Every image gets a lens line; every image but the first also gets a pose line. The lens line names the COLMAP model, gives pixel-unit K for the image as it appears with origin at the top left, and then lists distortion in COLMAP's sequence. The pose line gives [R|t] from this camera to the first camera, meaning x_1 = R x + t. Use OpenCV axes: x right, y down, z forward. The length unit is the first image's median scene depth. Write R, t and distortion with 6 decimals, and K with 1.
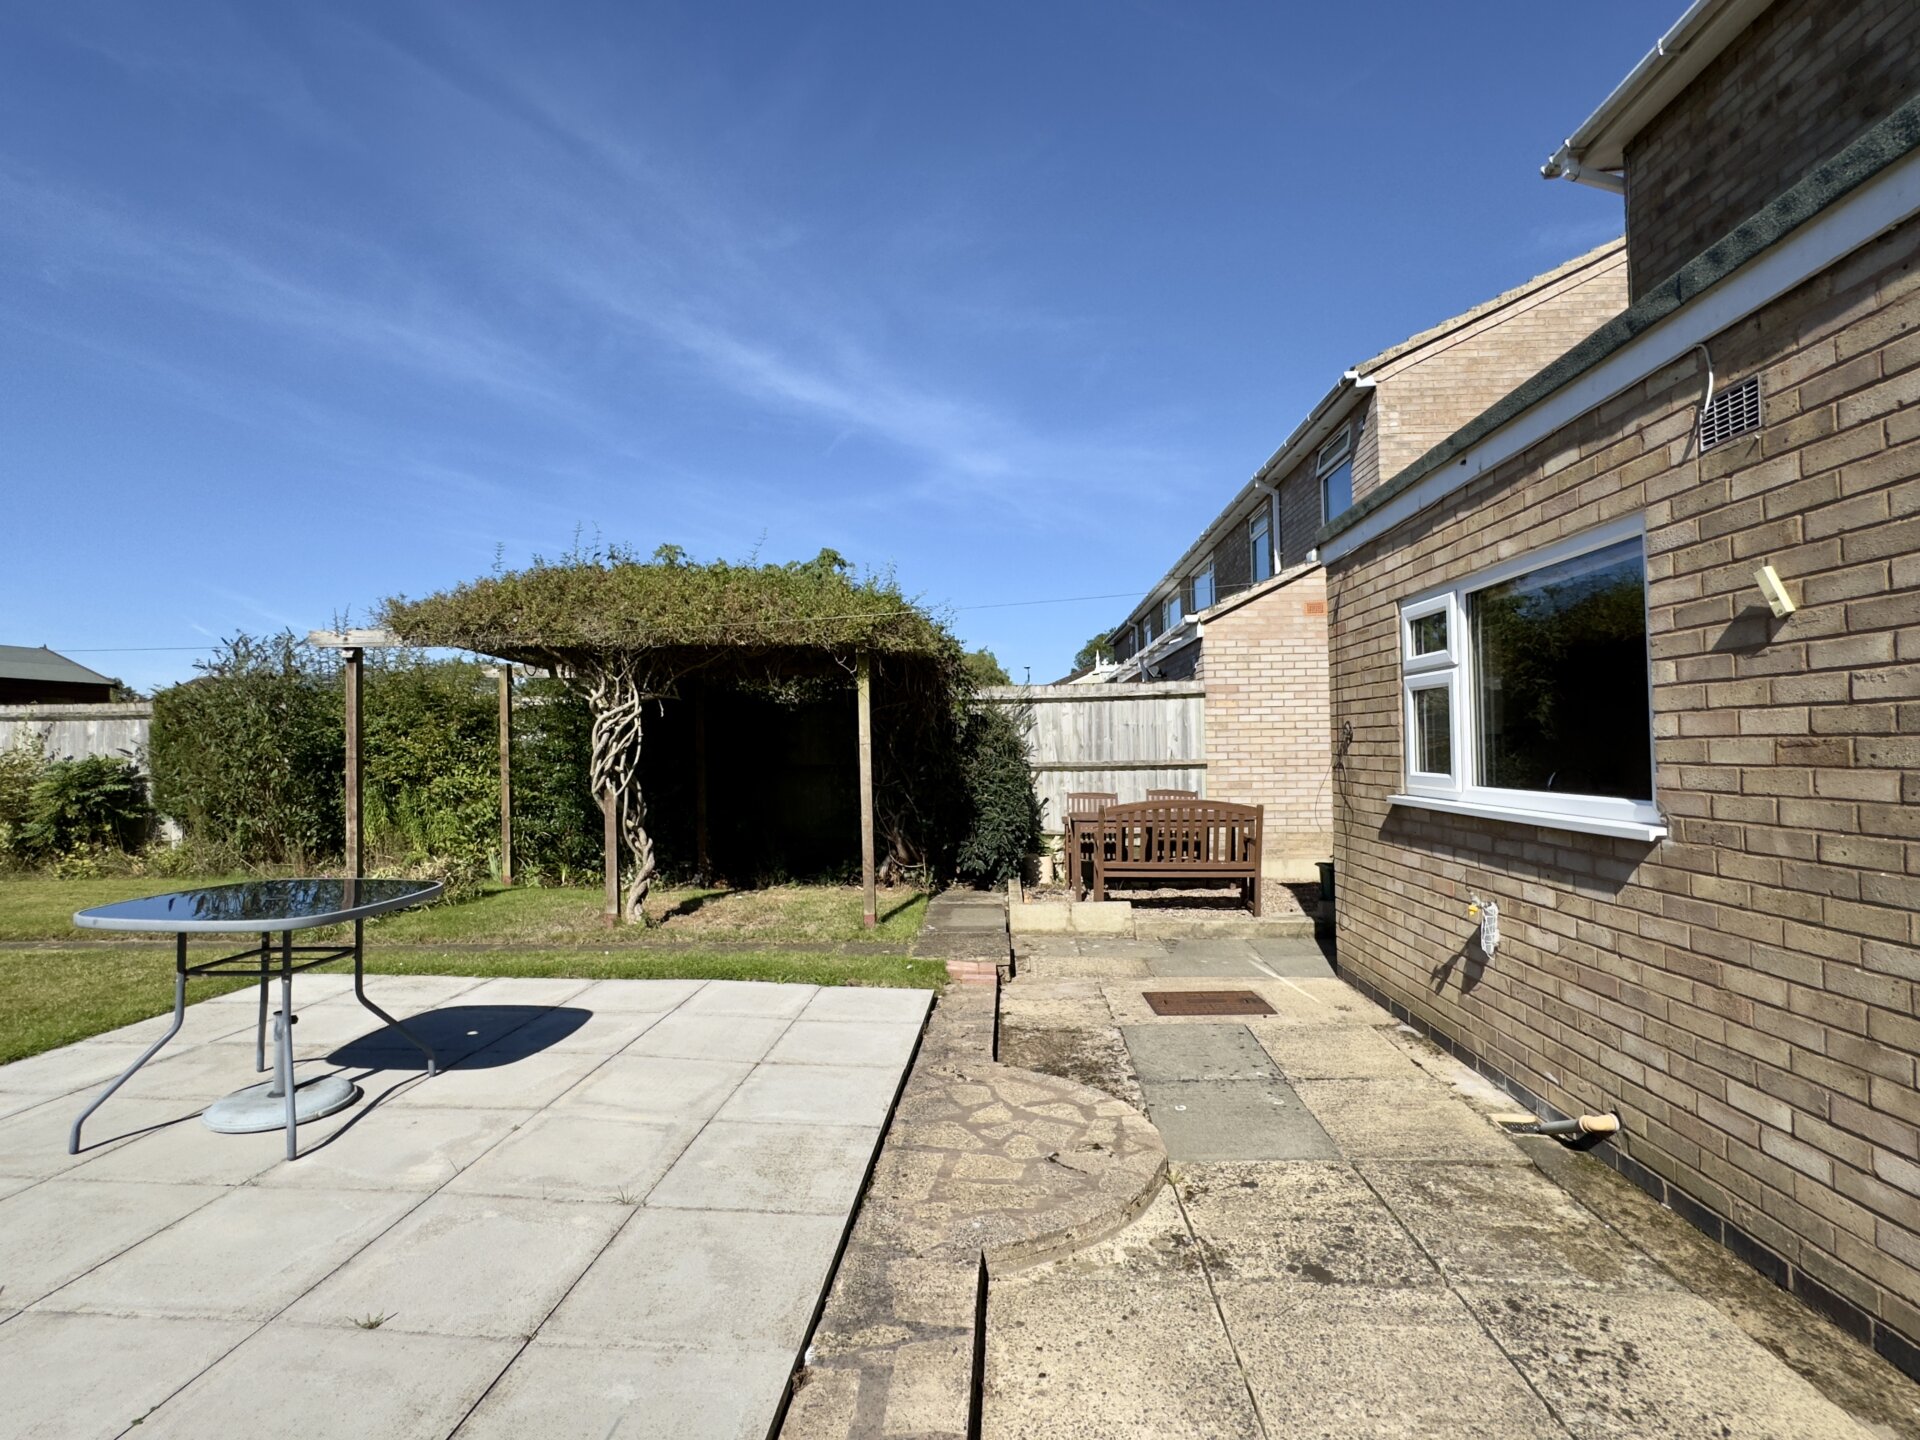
lens RADIAL K [[960.5, 0, 953.2], [0, 960.5, 717.4], [0, 0, 1]] dist [0.008142, -0.002981]
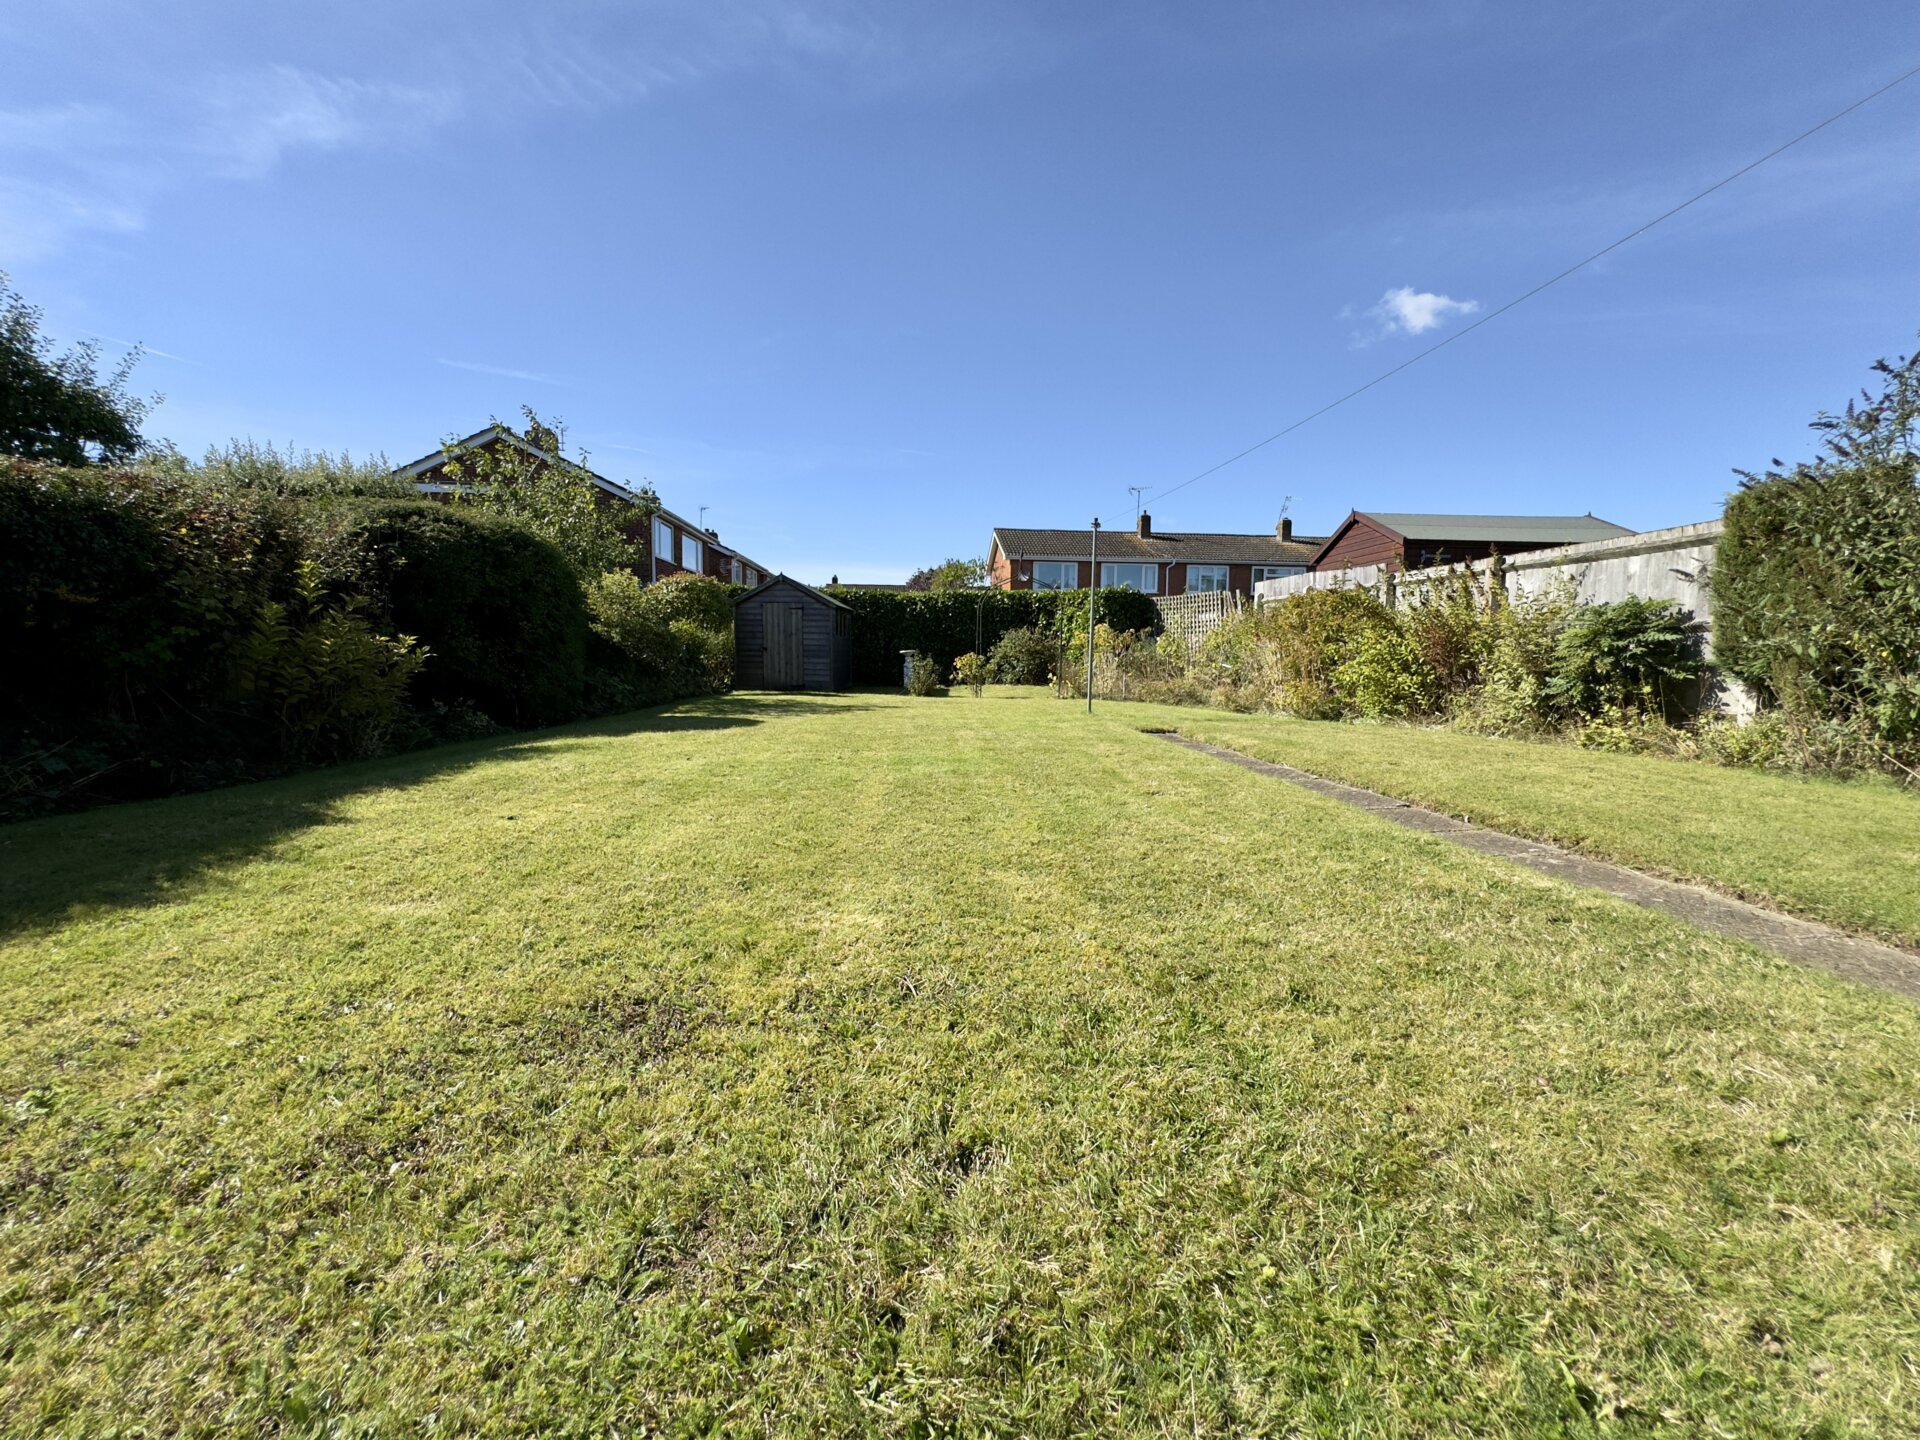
lens RADIAL K [[762.4, 0, 955.4], [0, 762.4, 719.2], [0, 0, 1]] dist [-0.003102, 0.000494]
pose [[0.120815, 0.097400, -0.987885, -0.359176], [0.021288, 0.994692, 0.100674, 0.067841], [0.992447, -0.033193, 0.118100, 0.400620]]
